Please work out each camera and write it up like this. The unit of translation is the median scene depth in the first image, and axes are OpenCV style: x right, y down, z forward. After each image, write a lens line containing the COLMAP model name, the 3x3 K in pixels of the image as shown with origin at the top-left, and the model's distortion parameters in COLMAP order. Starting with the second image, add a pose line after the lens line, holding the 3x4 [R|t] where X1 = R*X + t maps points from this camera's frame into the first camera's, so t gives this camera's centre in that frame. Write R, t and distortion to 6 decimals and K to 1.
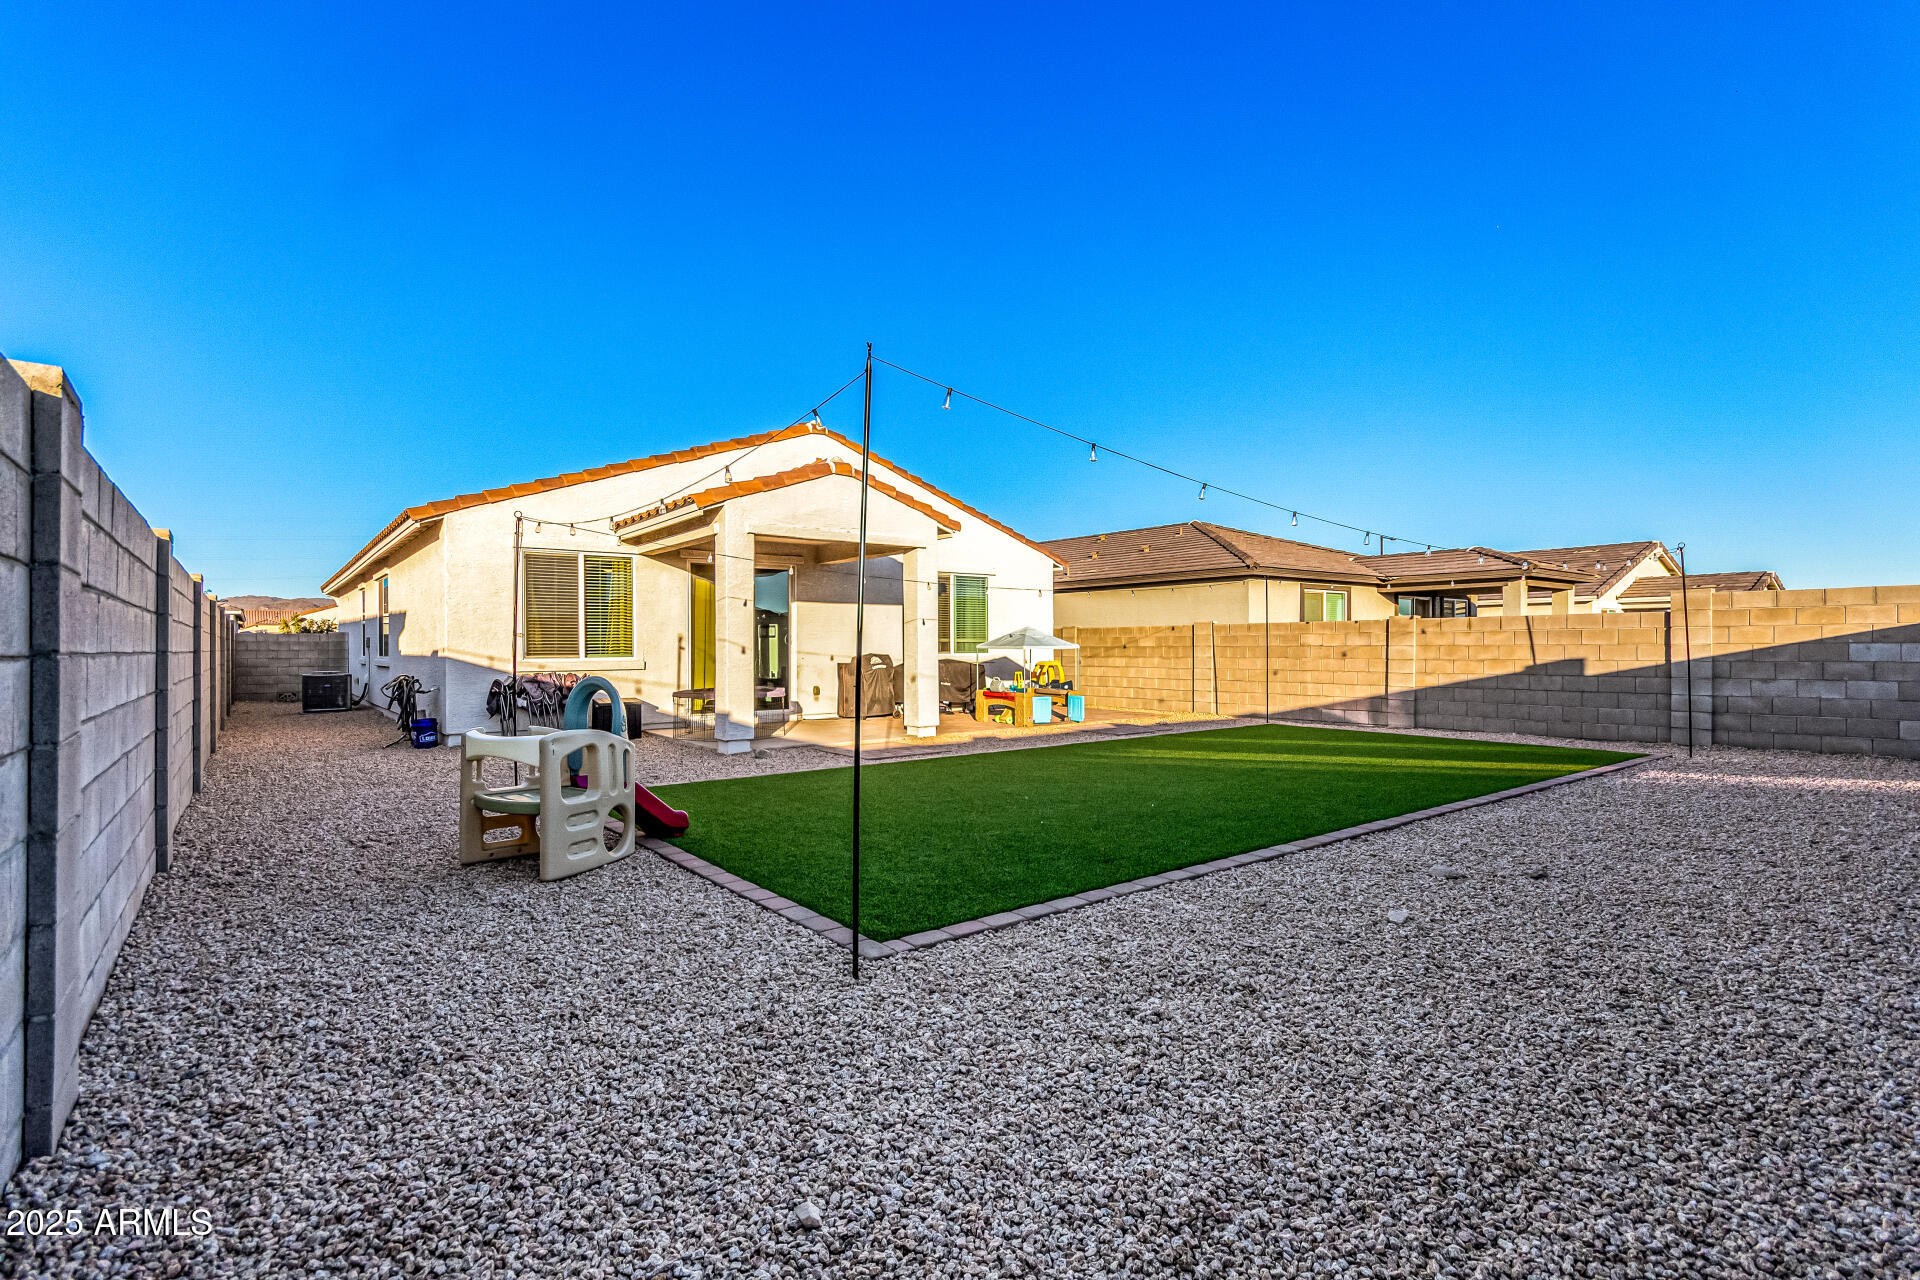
lens RADIAL K [[905.4, 0, 956.6], [0, 905.4, 618.6], [0, 0, 1]] dist [0.001362, 0.000111]
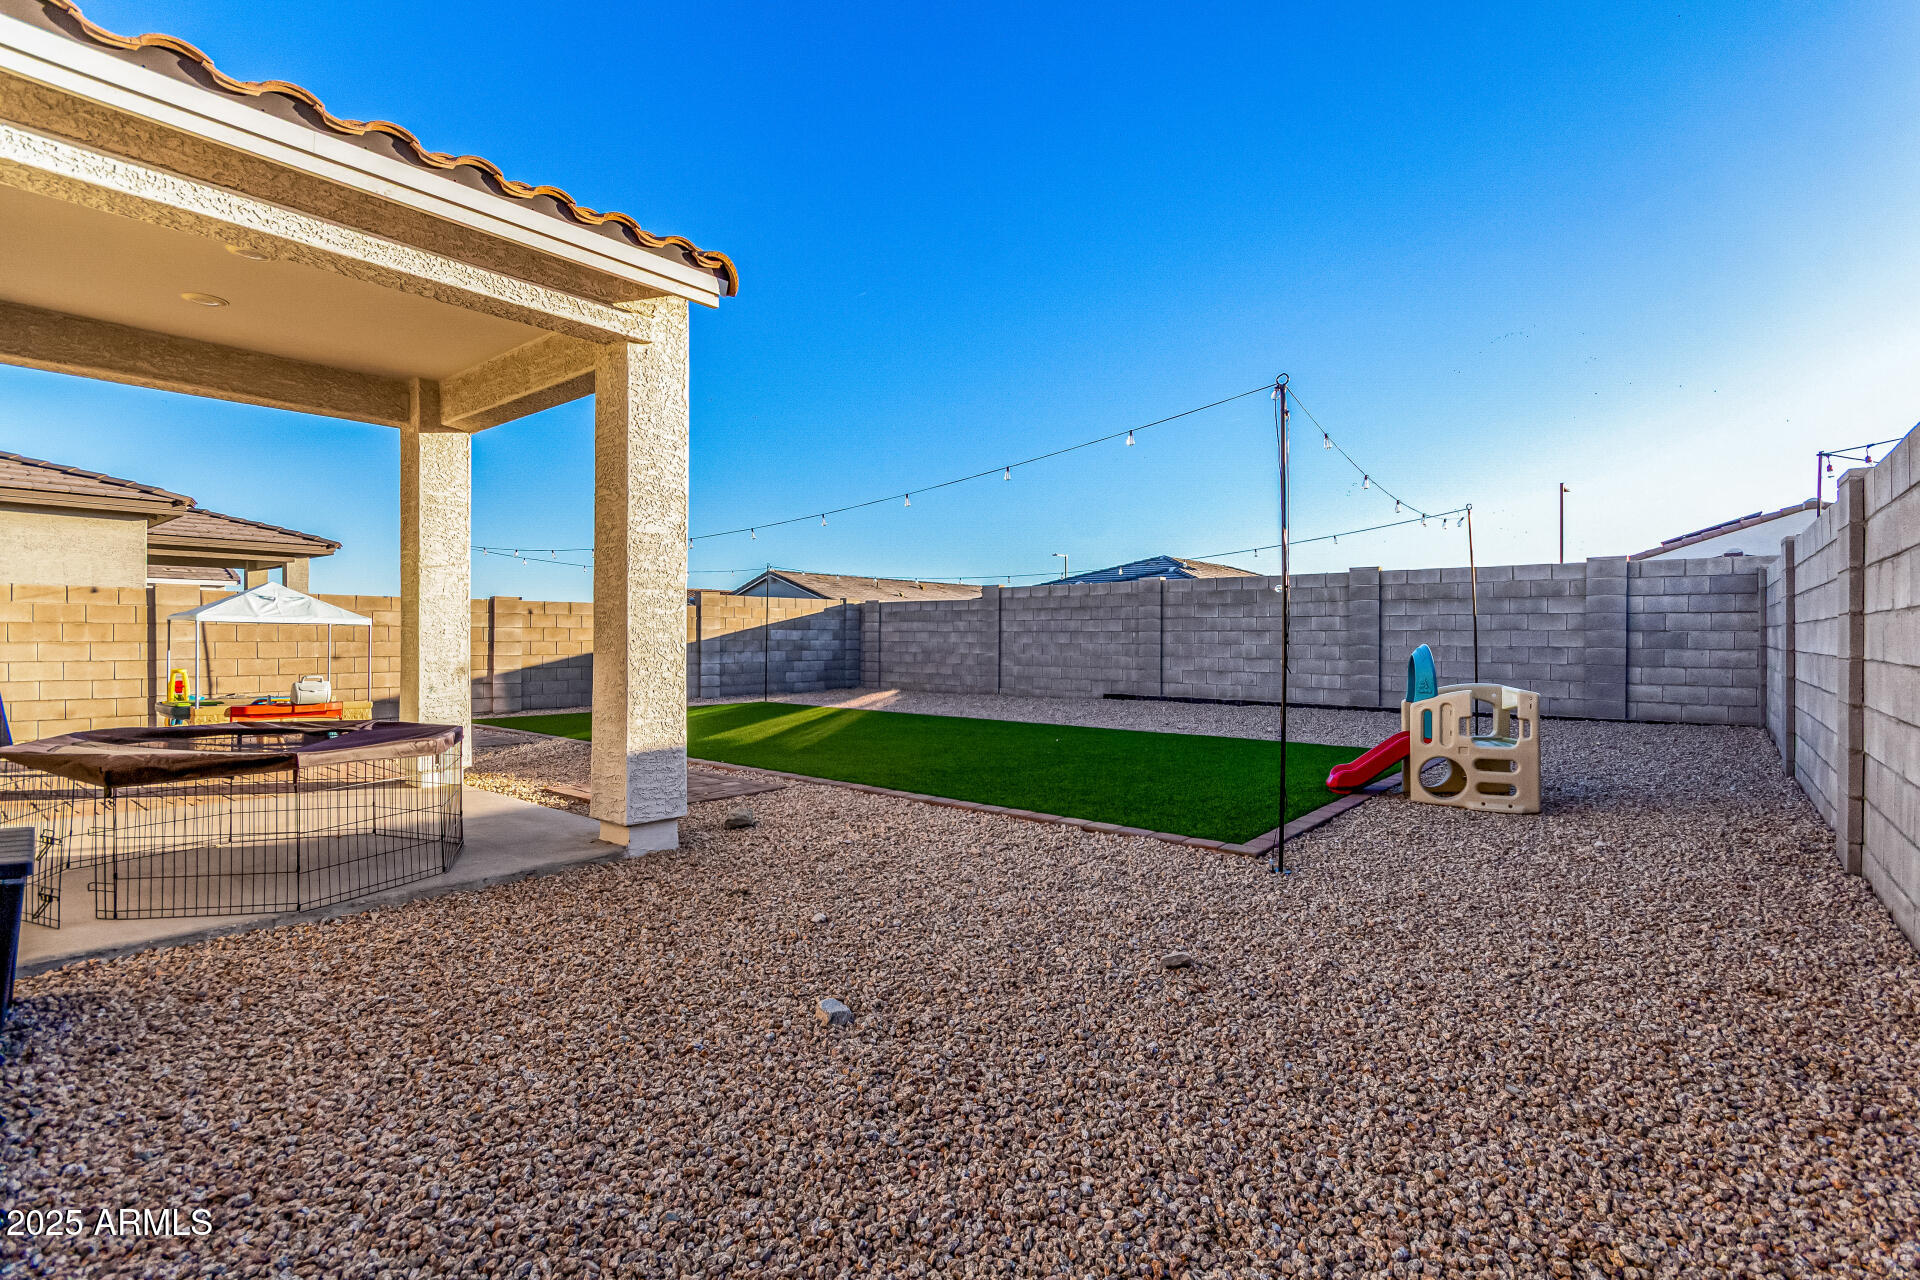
lens RADIAL K [[891.8, 0, 960.0], [0, 891.8, 640.0], [0, 0, 1]] dist [0.002834, 0.000341]
pose [[-0.218949, -0.005776, 0.975719, -0.500025], [-0.039426, 0.999218, -0.002932, 0.025605], [-0.974939, -0.039111, -0.219006, 0.680096]]
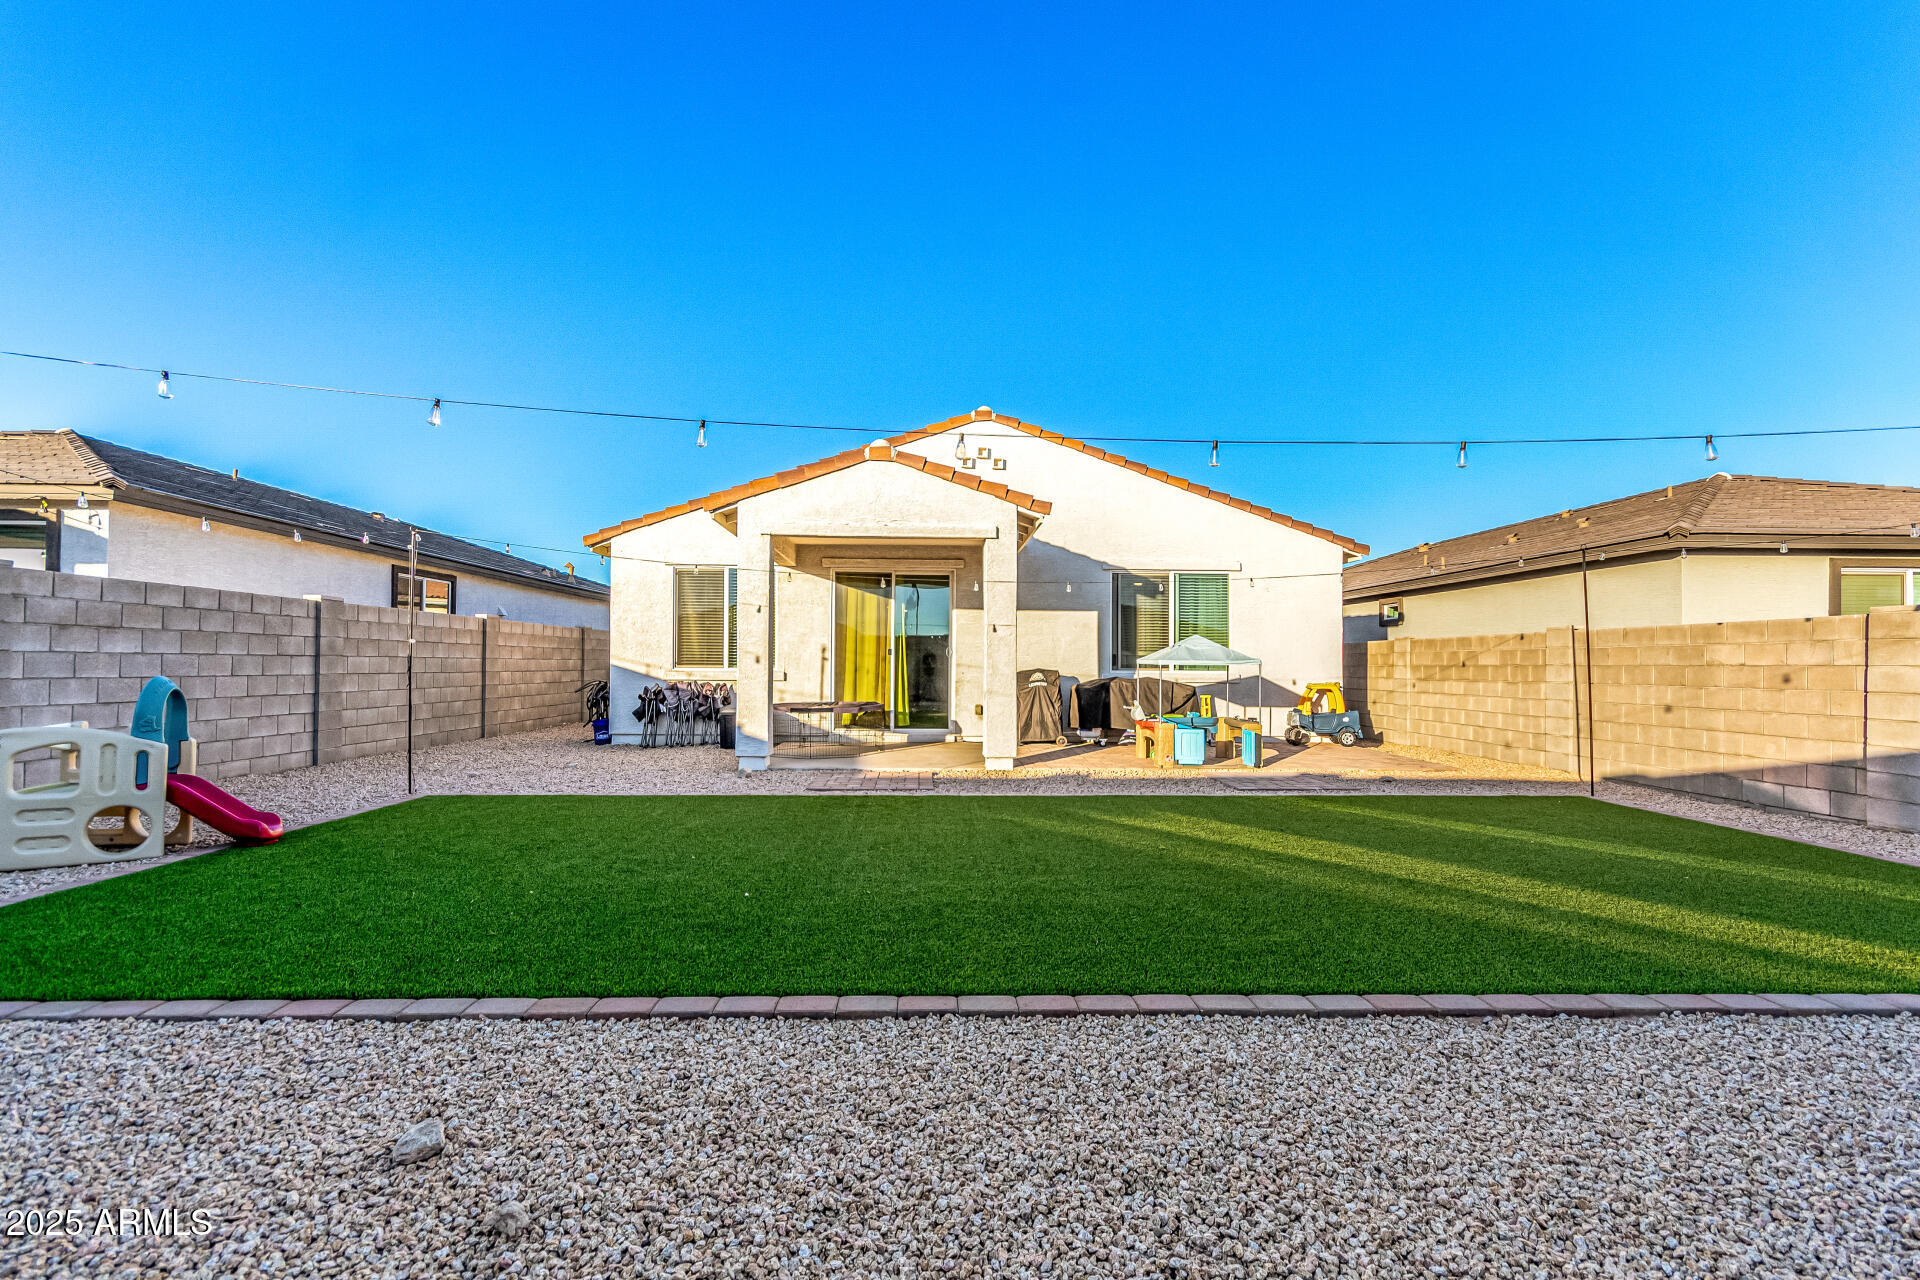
lens RADIAL K [[905.4, 0, 956.6], [0, 905.4, 618.6], [0, 0, 1]] dist [0.001362, 0.000111]
pose [[0.813345, -0.018518, -0.581487, 0.342840], [0.006134, 0.999711, -0.023258, 0.011343], [0.581749, 0.015350, 0.813223, 0.265157]]
